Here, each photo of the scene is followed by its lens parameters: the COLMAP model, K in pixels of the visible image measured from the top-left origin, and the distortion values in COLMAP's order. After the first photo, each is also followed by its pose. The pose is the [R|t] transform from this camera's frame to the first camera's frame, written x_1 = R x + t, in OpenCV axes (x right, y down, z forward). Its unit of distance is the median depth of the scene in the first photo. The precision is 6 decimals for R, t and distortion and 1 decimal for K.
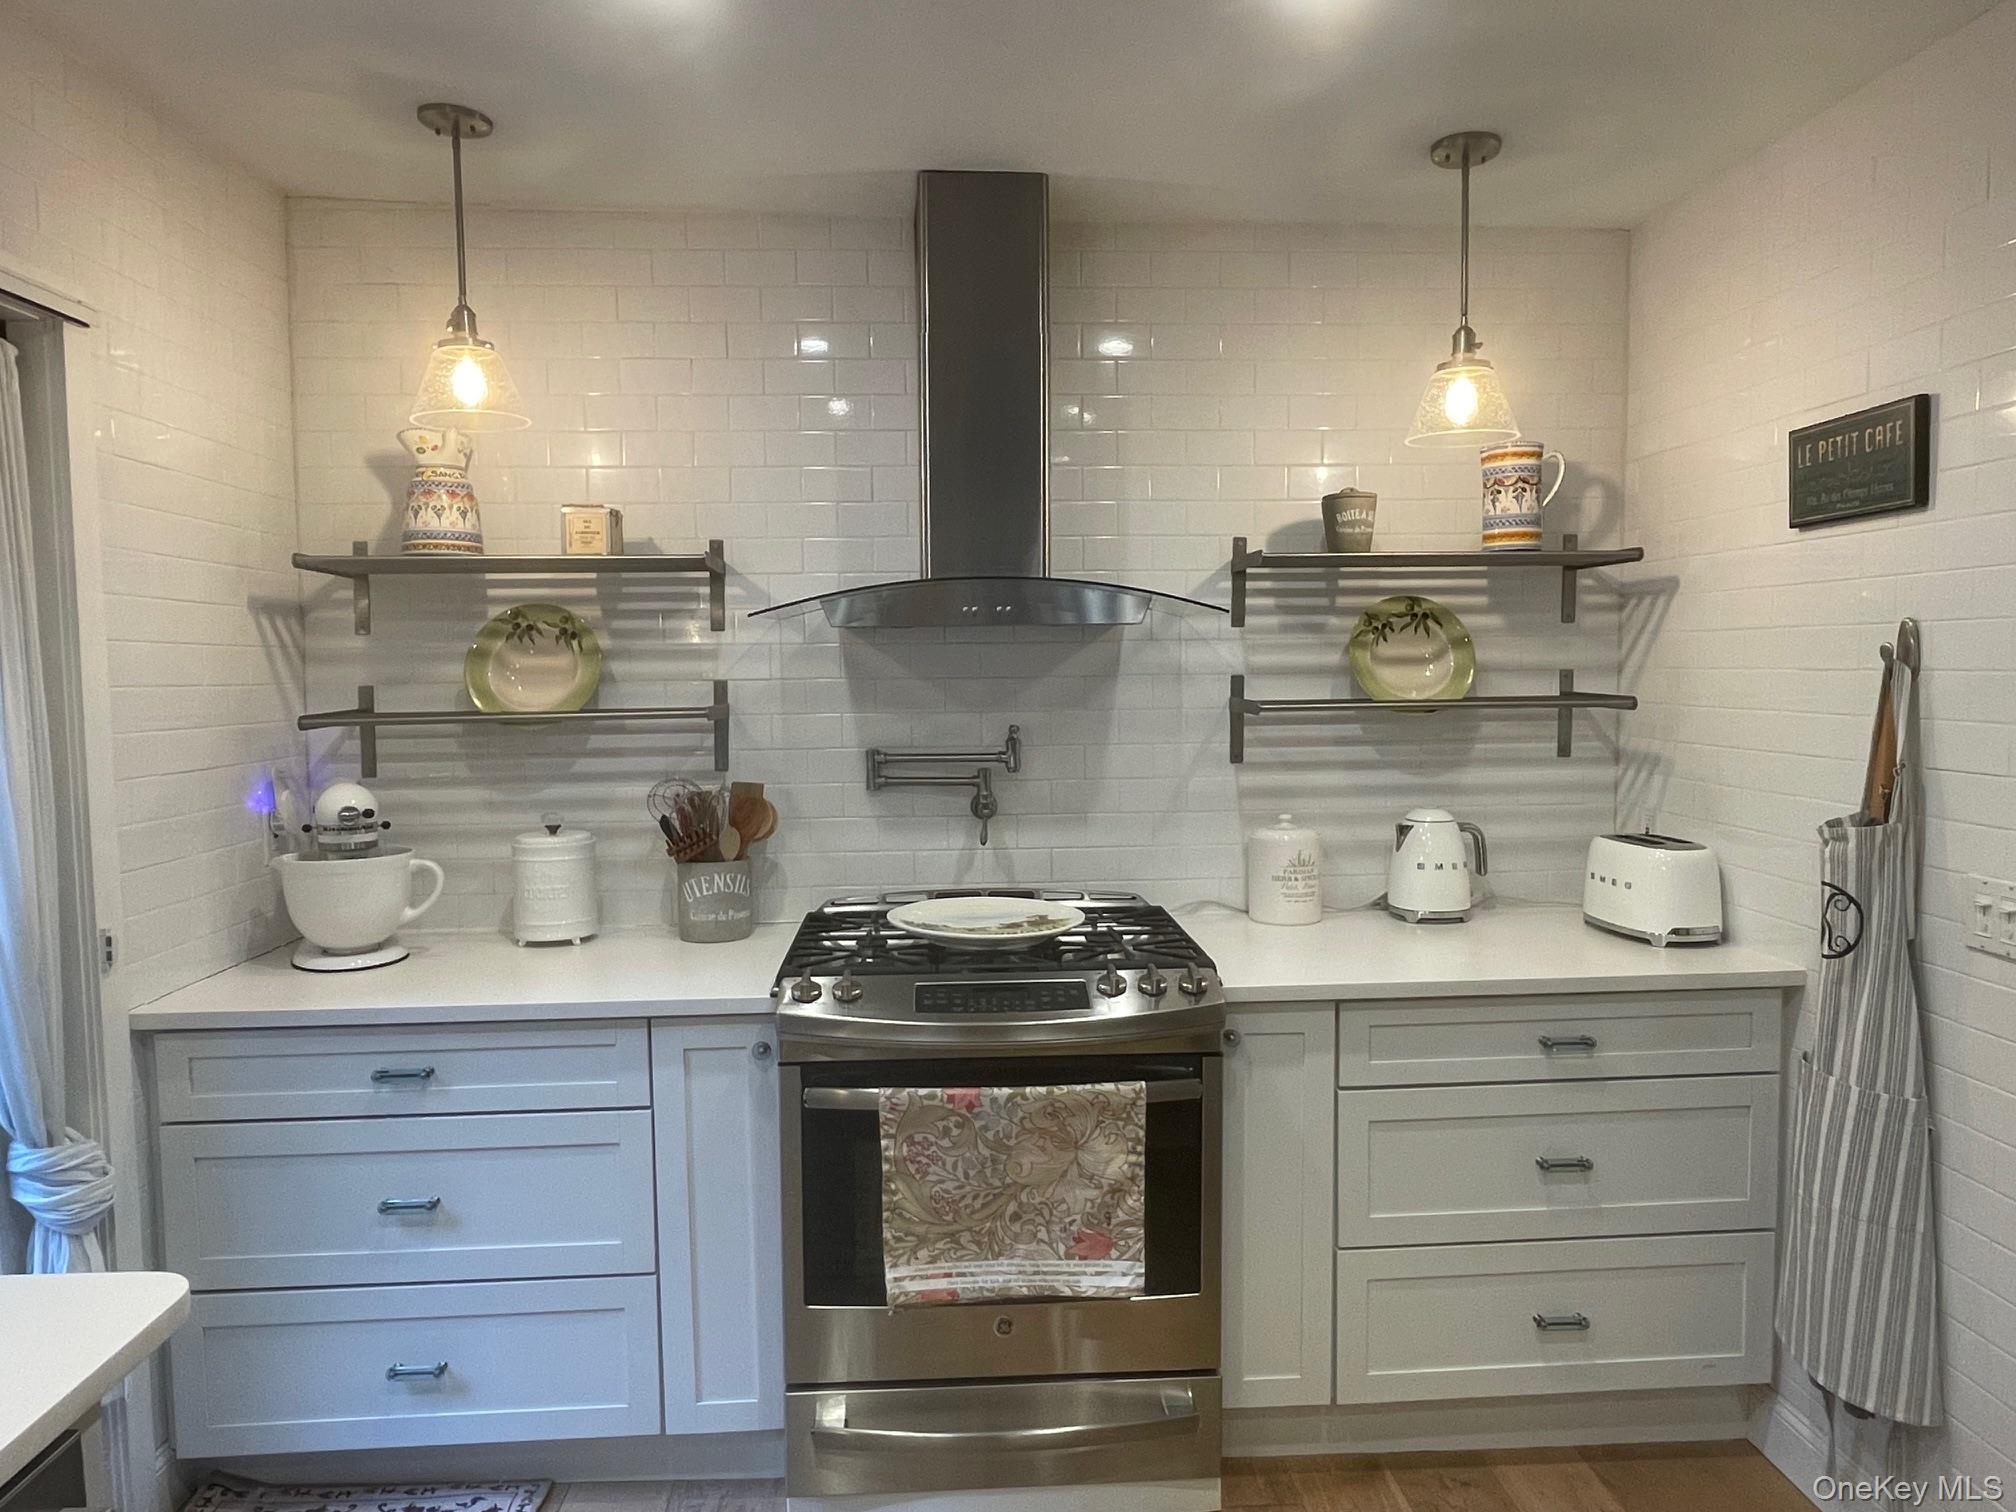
lens RADIAL K [[1304.3, 0, 1010.0], [0, 1304.3, 757.4], [0, 0, 1]] dist [0.006839, 0.000313]
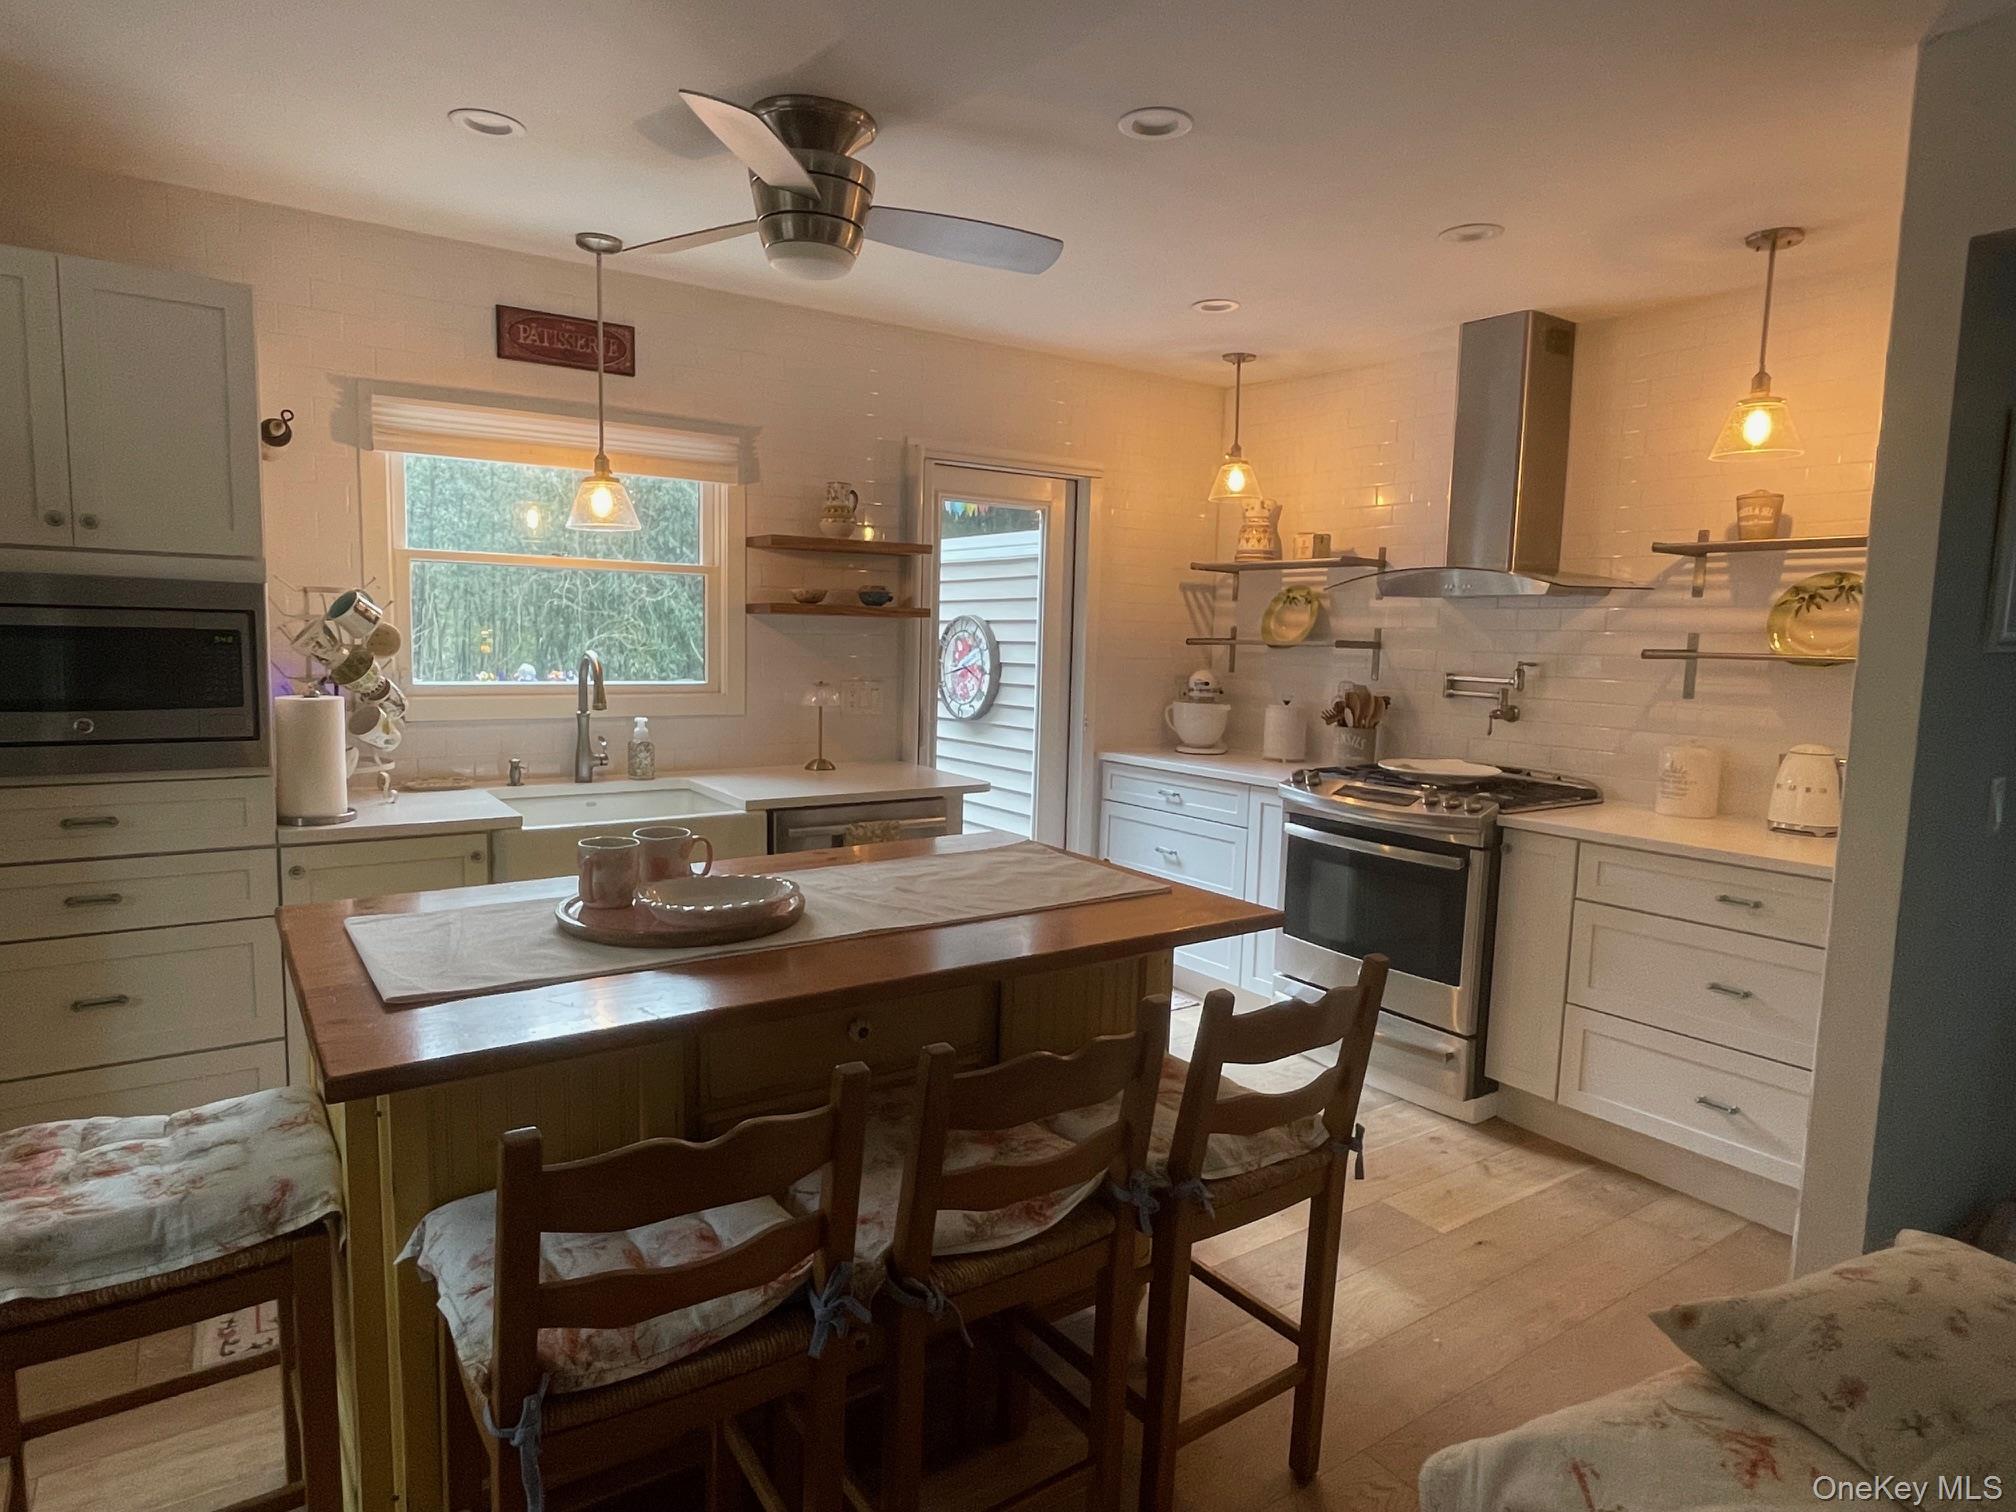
lens RADIAL K [[1164.4, 0, 1008.5], [0, 1164.4, 757.0], [0, 0, 1]] dist [0.006387, 0.001351]
pose [[0.517369, 0.117258, -0.847691, 0.893845], [-0.093503, 0.992383, 0.080205, 0.035117], [0.850639, 0.037766, 0.524392, -0.246038]]
